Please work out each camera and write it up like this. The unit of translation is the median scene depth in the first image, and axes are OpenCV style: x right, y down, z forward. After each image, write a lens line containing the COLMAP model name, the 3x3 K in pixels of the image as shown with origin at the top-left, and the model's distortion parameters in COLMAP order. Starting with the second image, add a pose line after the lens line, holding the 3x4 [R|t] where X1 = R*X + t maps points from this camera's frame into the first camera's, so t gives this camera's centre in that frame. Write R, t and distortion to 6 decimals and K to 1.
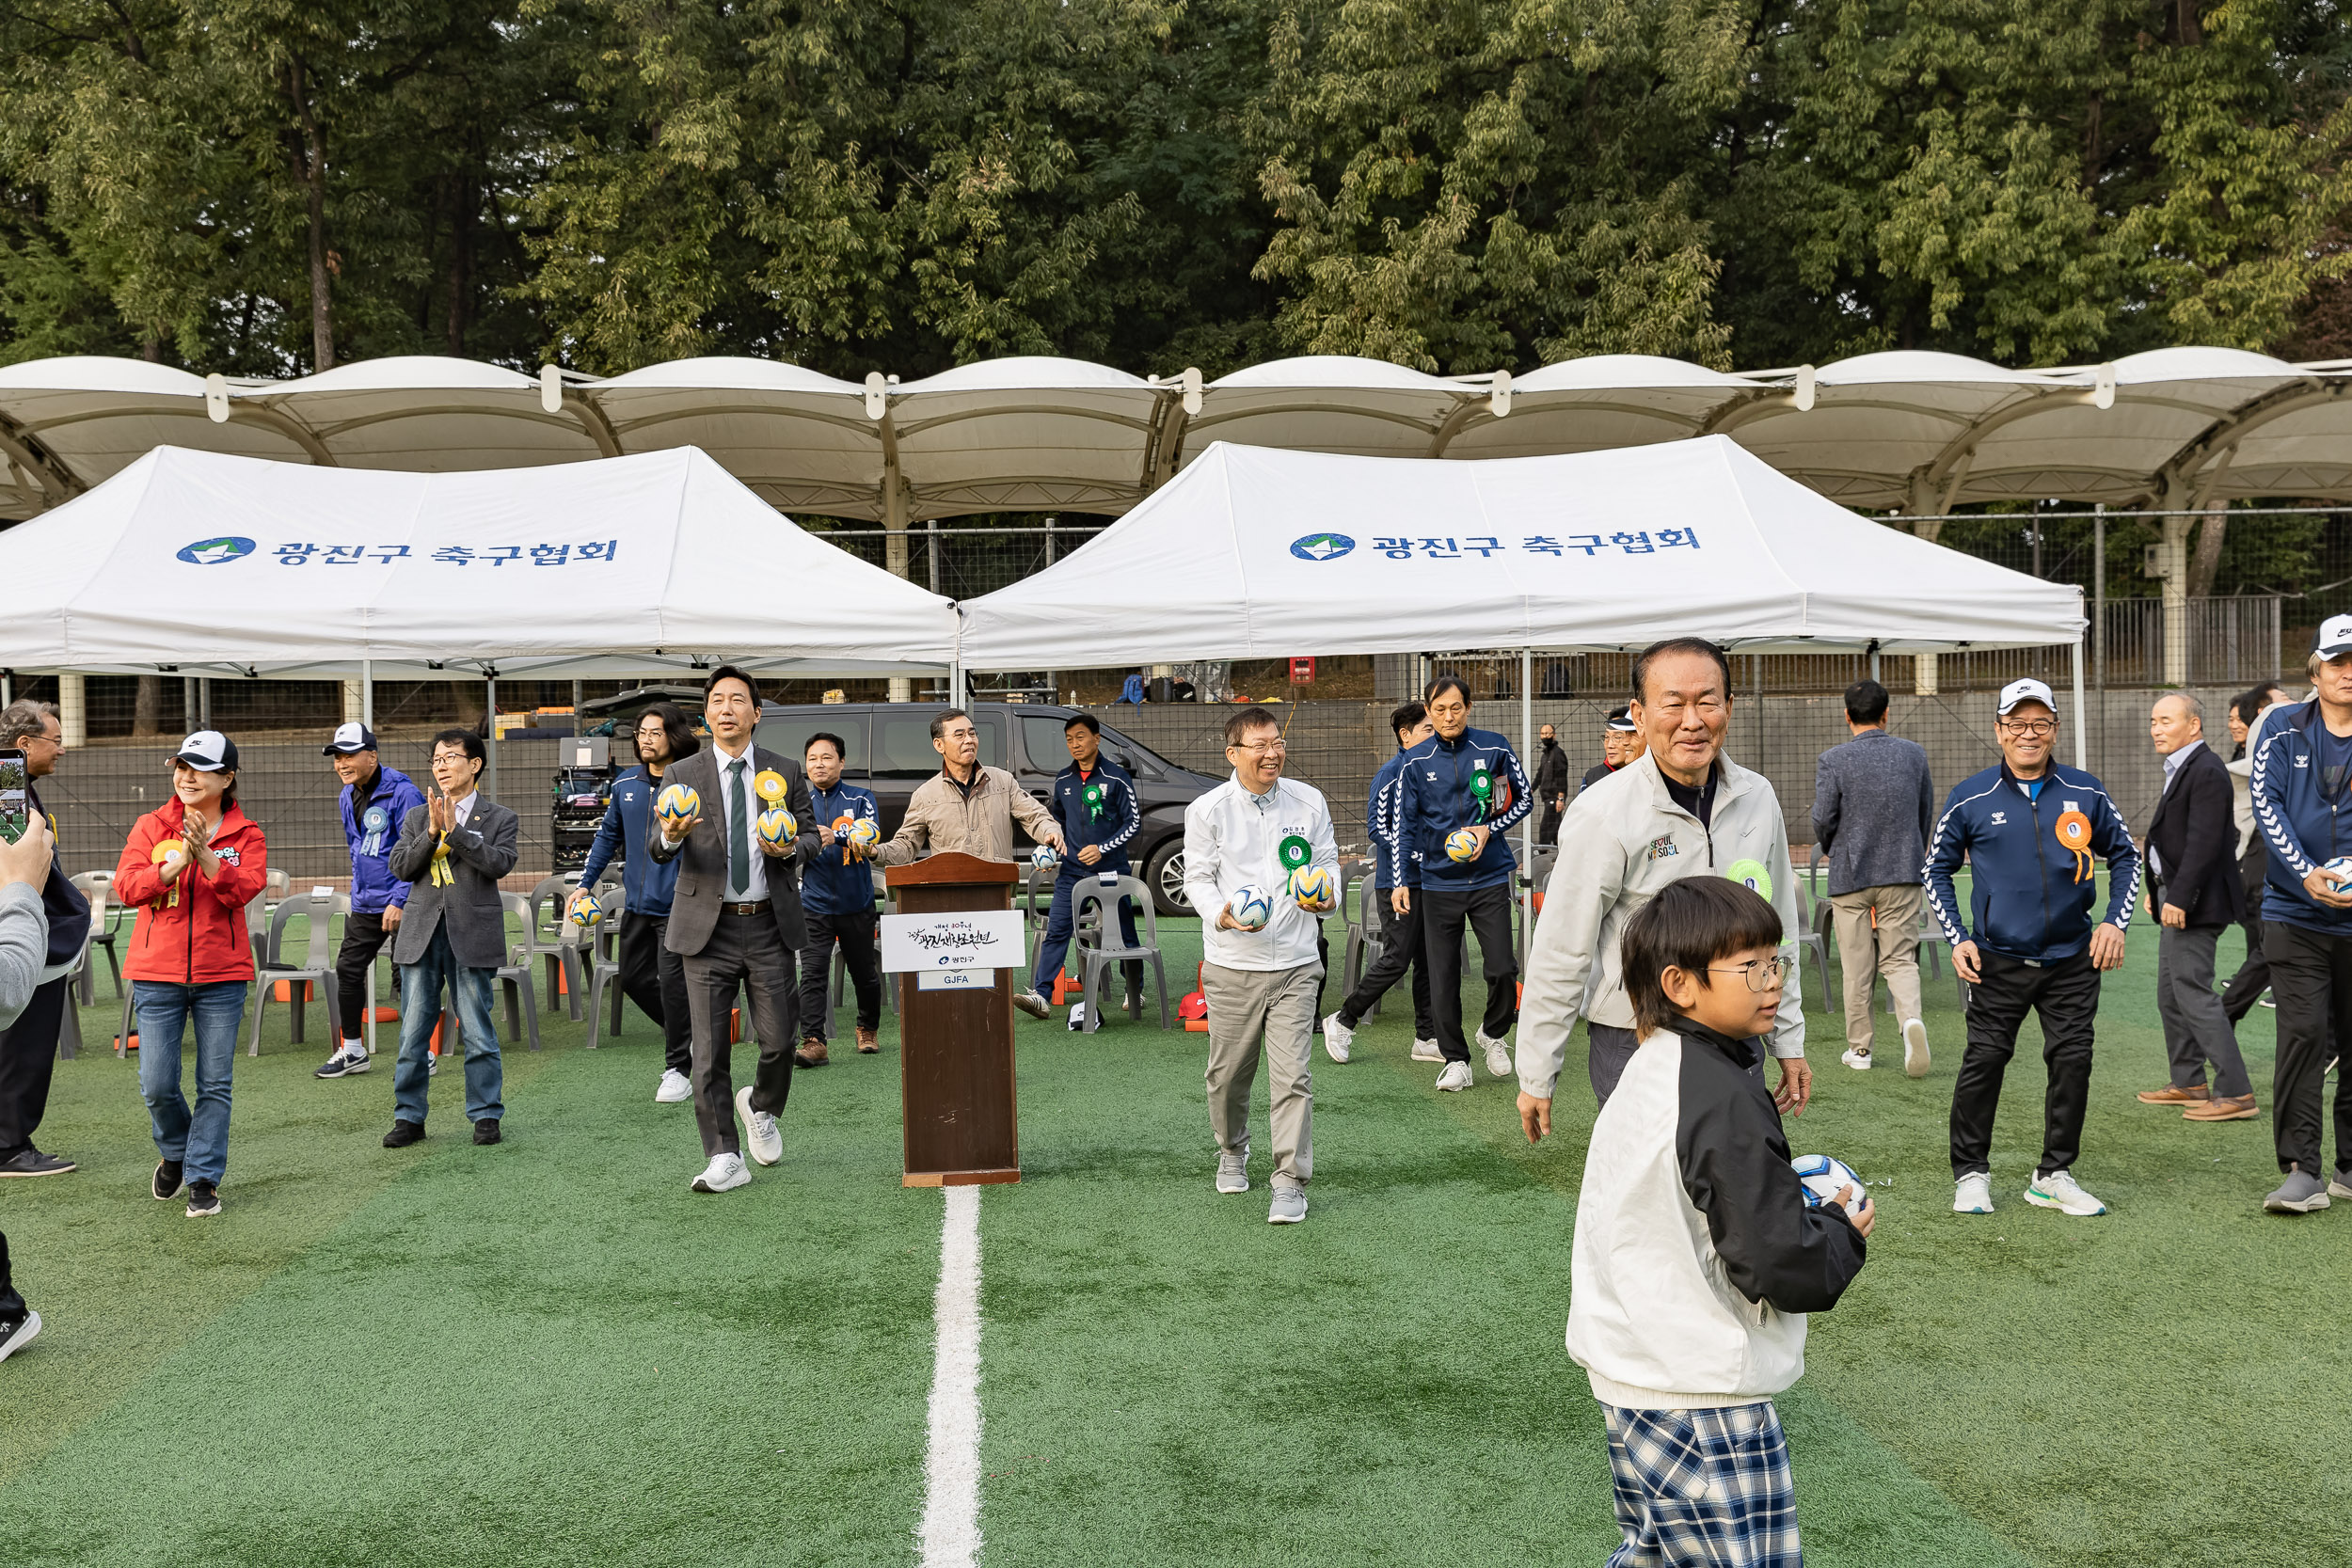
lens RADIAL K [[2392.9, 0, 1172.3], [0, 2392.9, 805.5], [0, 0, 1]] dist [0.035189, 0.035516]
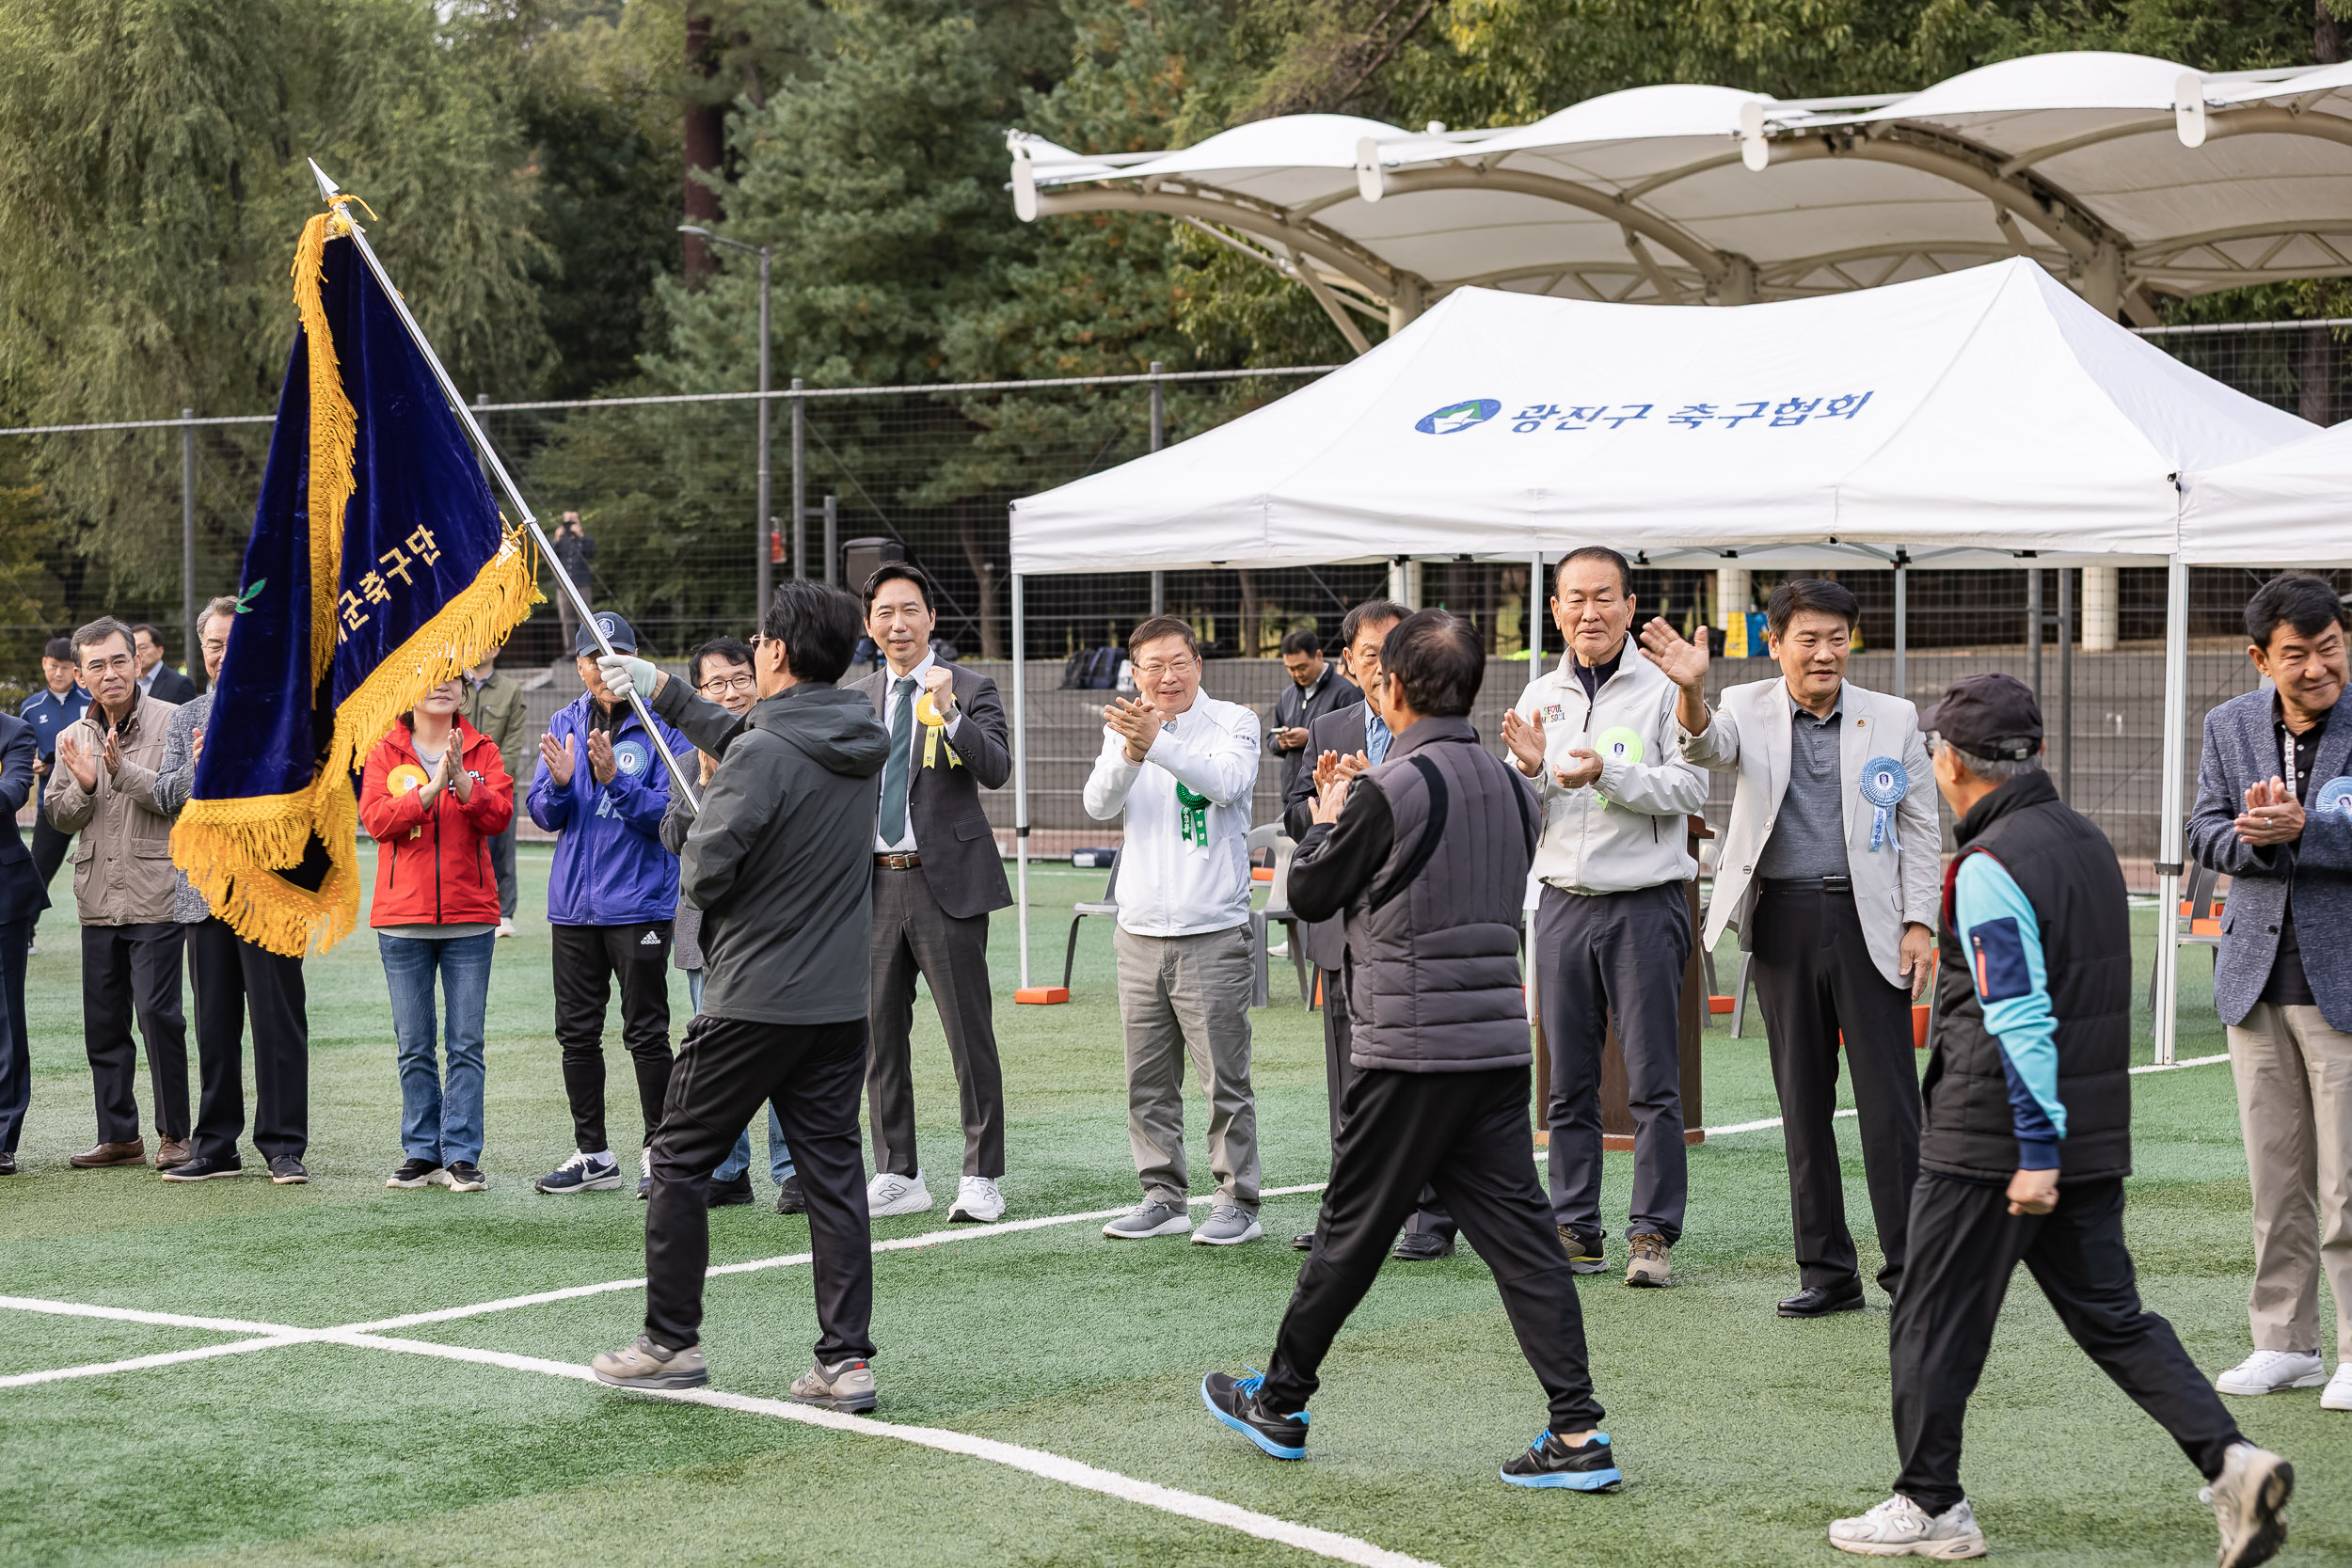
lens RADIAL K [[4900.5, 0, 1185.0], [0, 4900.5, 785.3], [0, 0, 1]] dist [-0.025337, 0.393844]
pose [[0.731482, 0.031609, -0.681128, 0.239395], [-0.030045, 0.999449, 0.014114, 0.000058], [0.681198, 0.010140, 0.732029, -0.104796]]
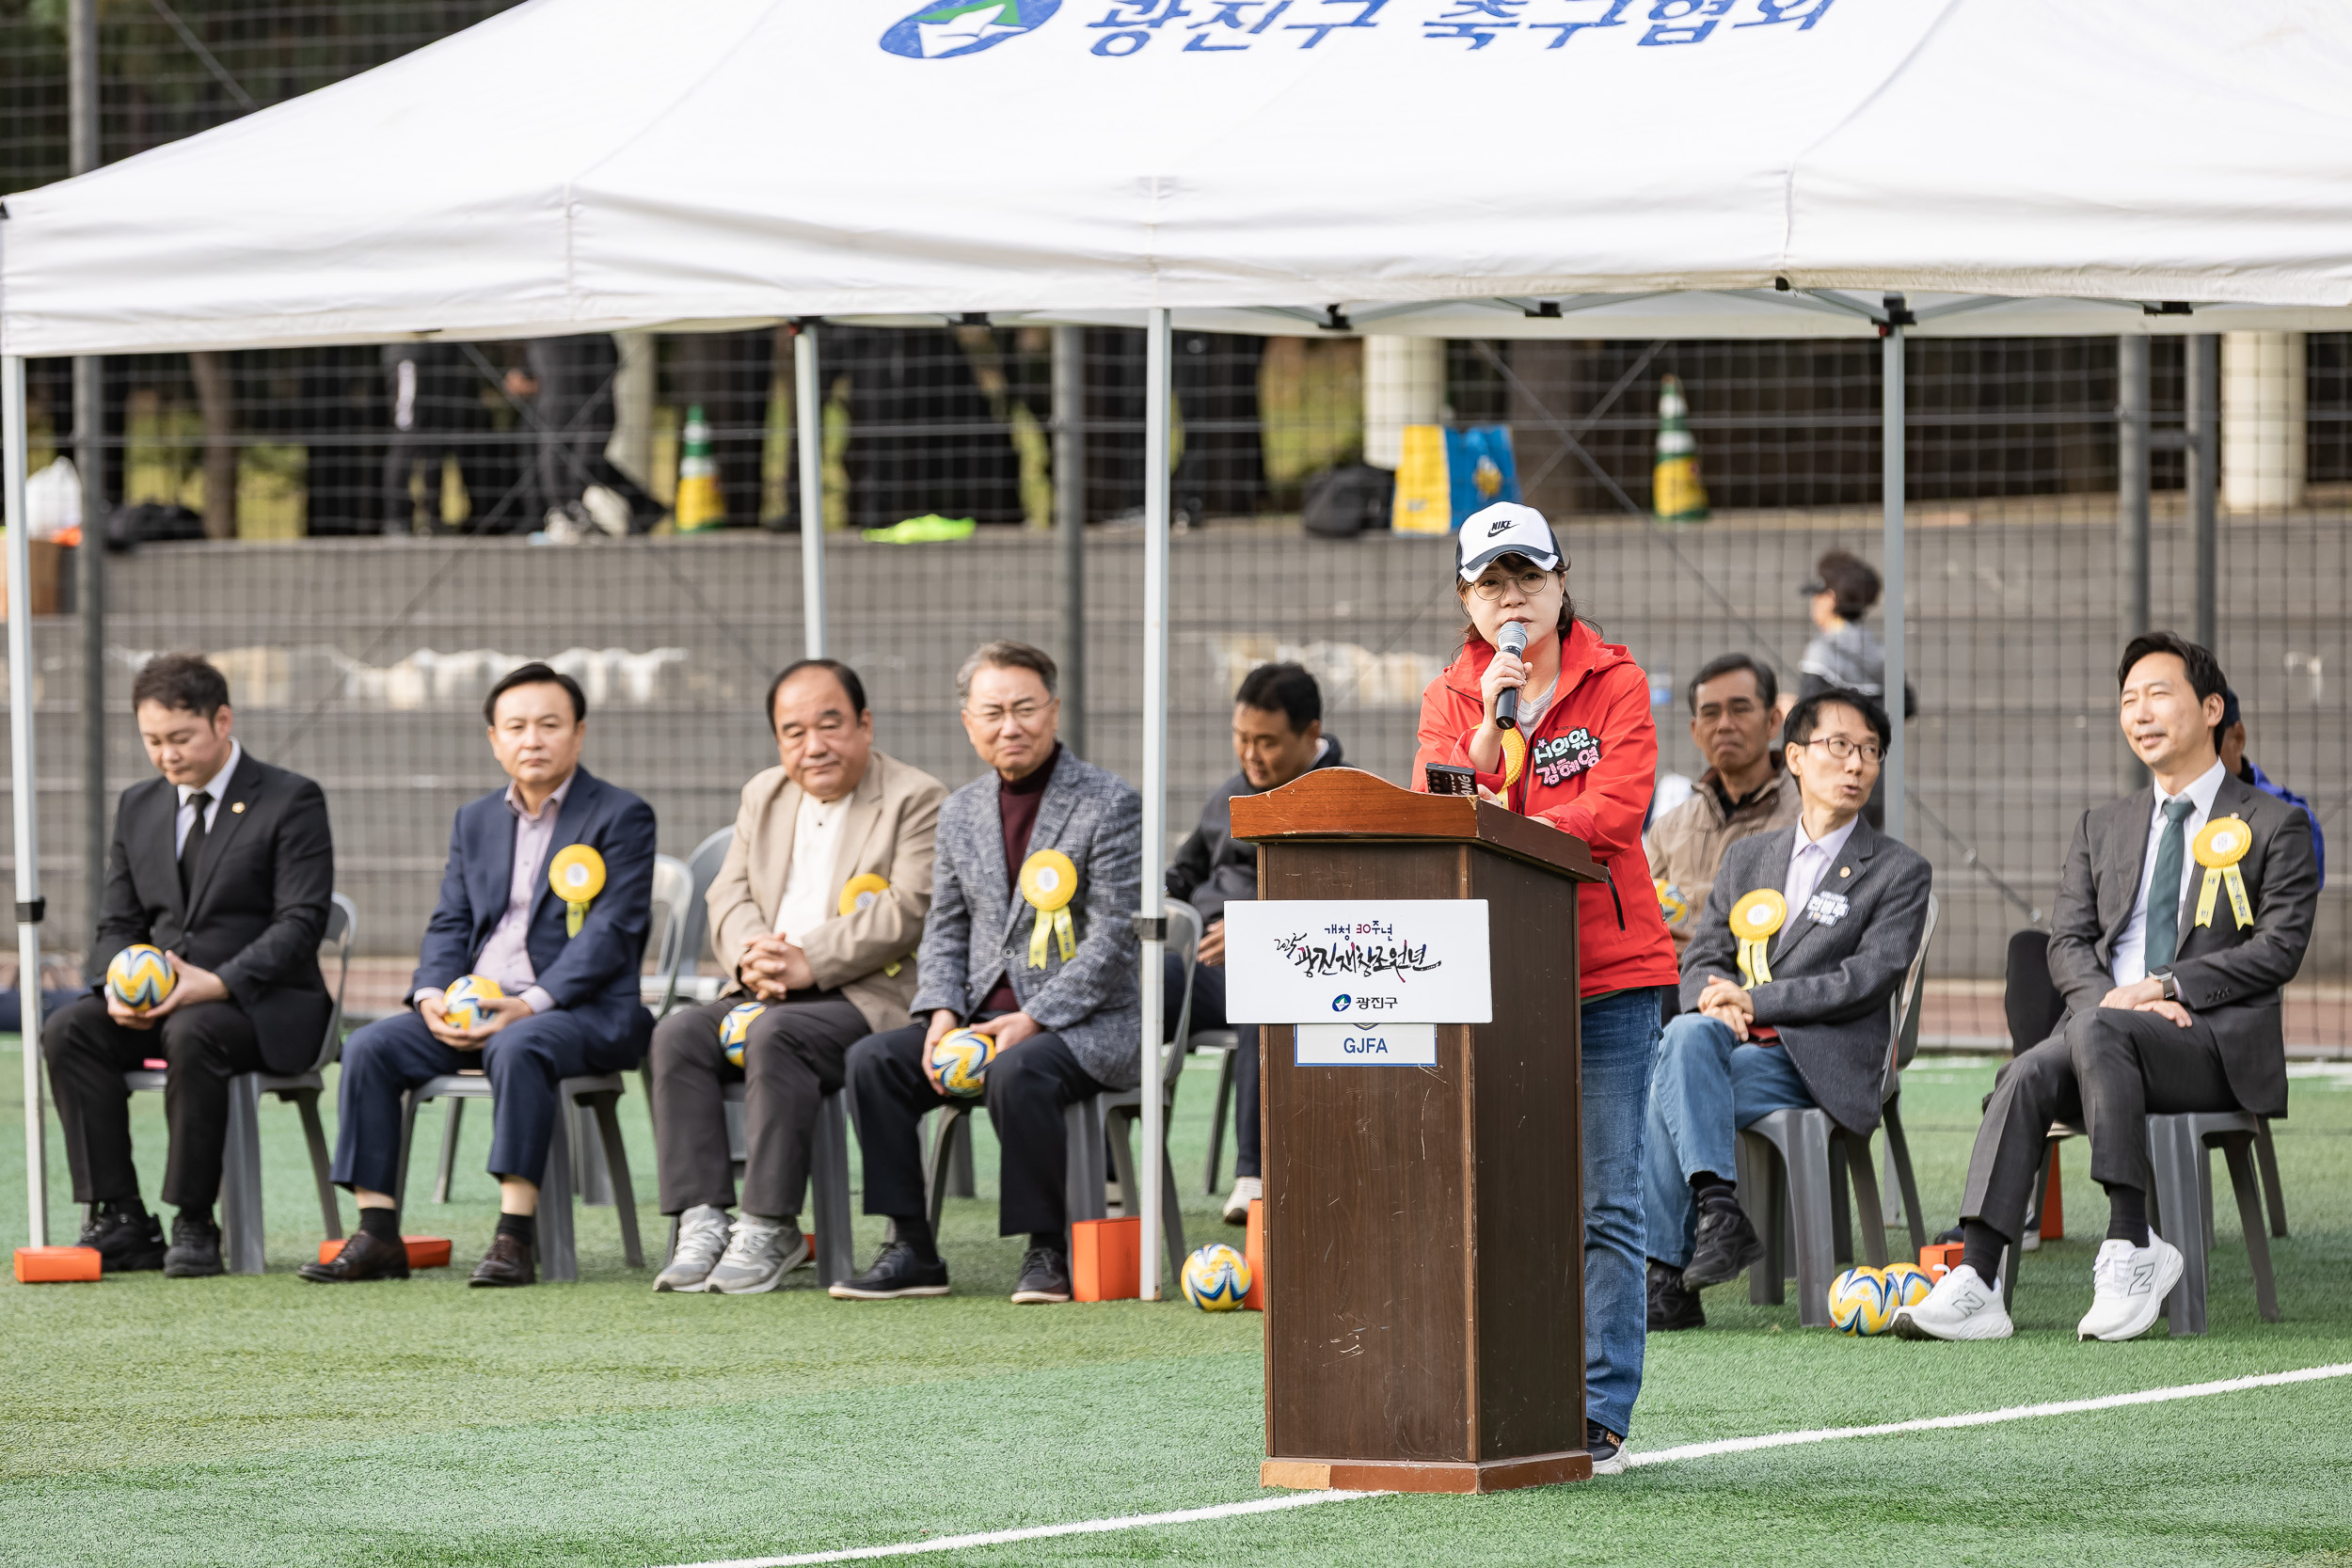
lens RADIAL K [[12924.6, 0, 1172.0], [0, 12924.6, 783.9], [0, 0, 1]] dist [0.142285, -9.260295]
pose [[0.799077, 0.021788, -0.600834, 0.310014], [-0.023833, 0.999706, 0.004556, 0.002669], [0.600757, 0.010680, 0.799361, -0.228536]]
